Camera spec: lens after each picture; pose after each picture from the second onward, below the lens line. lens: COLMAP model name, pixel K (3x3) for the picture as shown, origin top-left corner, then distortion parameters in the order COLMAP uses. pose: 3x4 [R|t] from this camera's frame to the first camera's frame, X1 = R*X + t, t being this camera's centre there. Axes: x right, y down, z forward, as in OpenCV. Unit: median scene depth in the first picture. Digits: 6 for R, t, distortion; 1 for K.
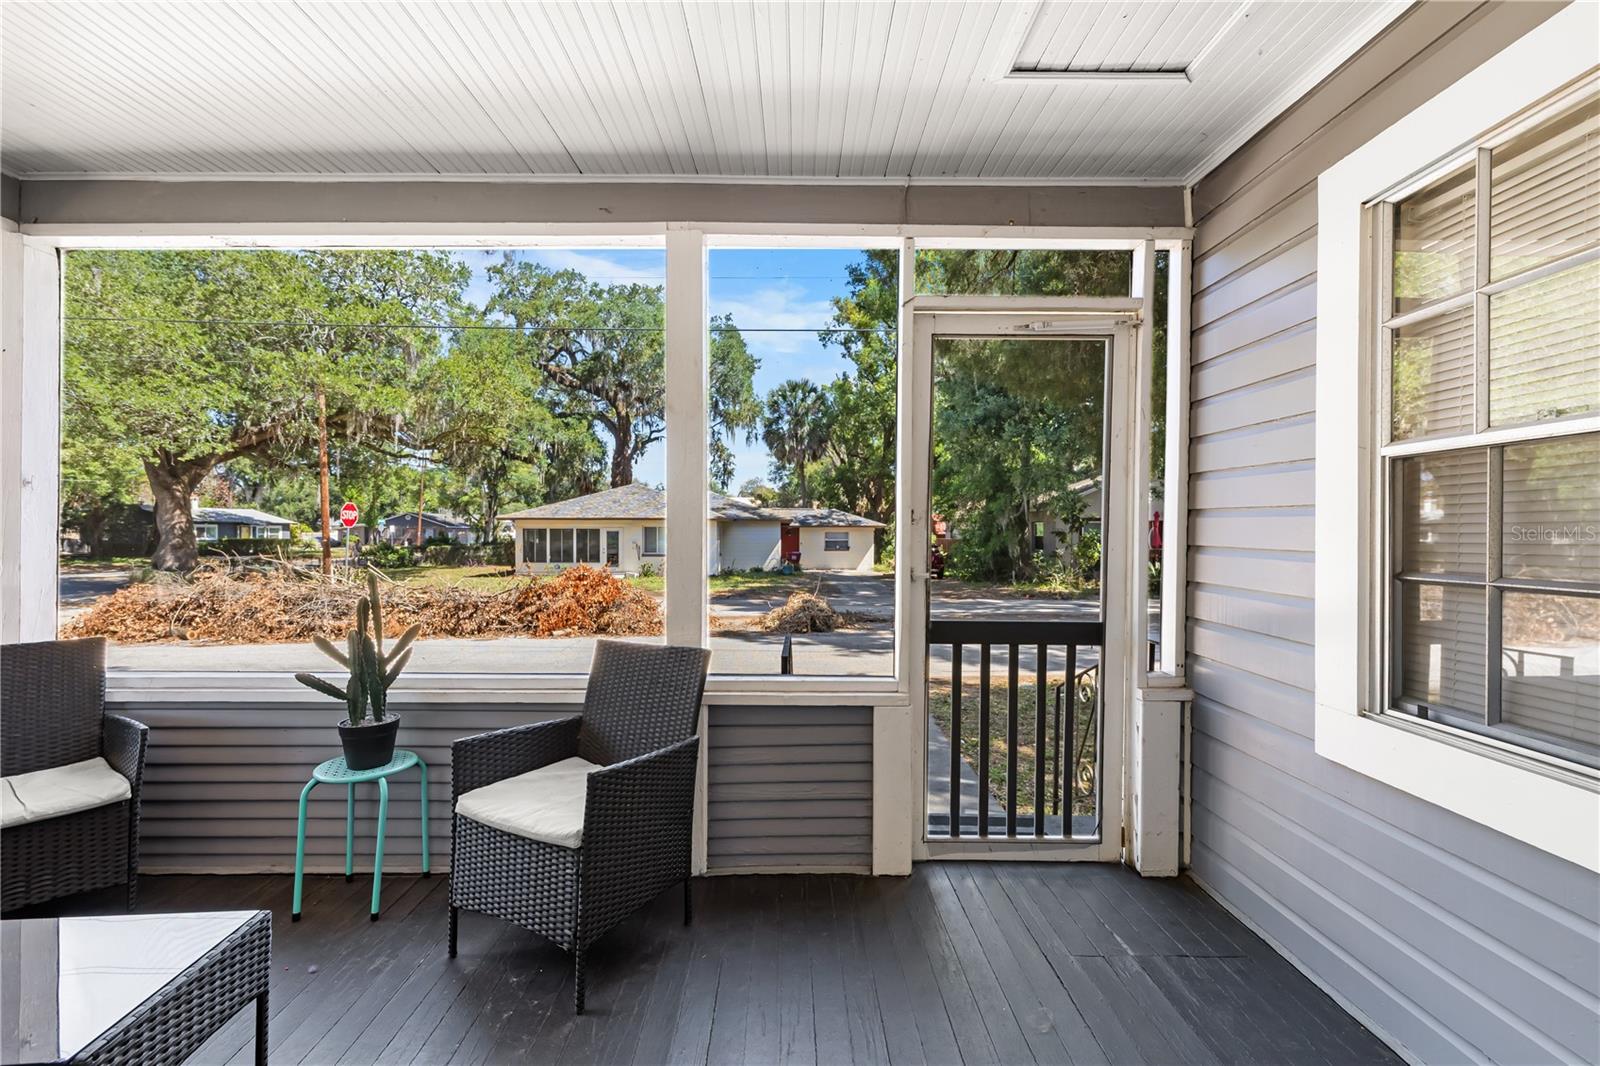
lens RADIAL K [[693.0, 0, 790.7], [0, 693.0, 535.6], [0, 0, 1]] dist [0.004875, 0.000021]
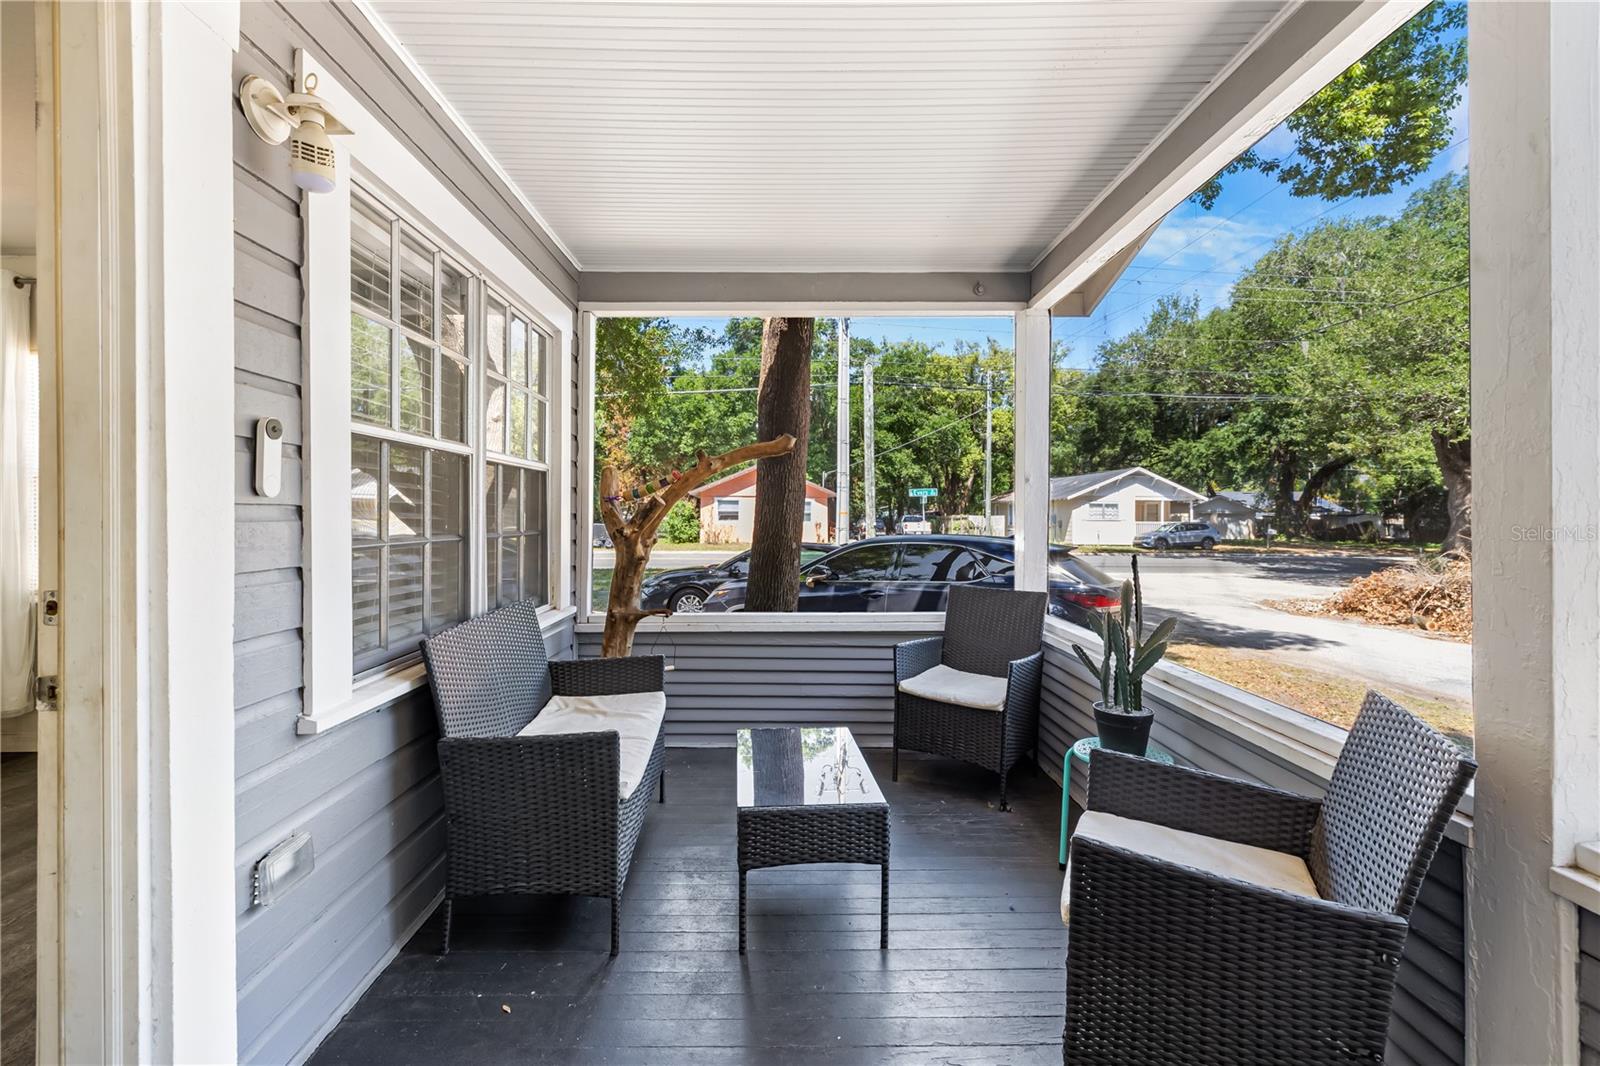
lens RADIAL K [[679.0, 0, 795.5], [0, 679.0, 520.0], [0, 0, 1]] dist [0.023244, 0.000191]
pose [[0.014208, 0.001903, -0.999897, 0.069925], [-0.005681, 0.999982, 0.001822, 0.001847], [0.999883, 0.005654, 0.014219, 0.114684]]
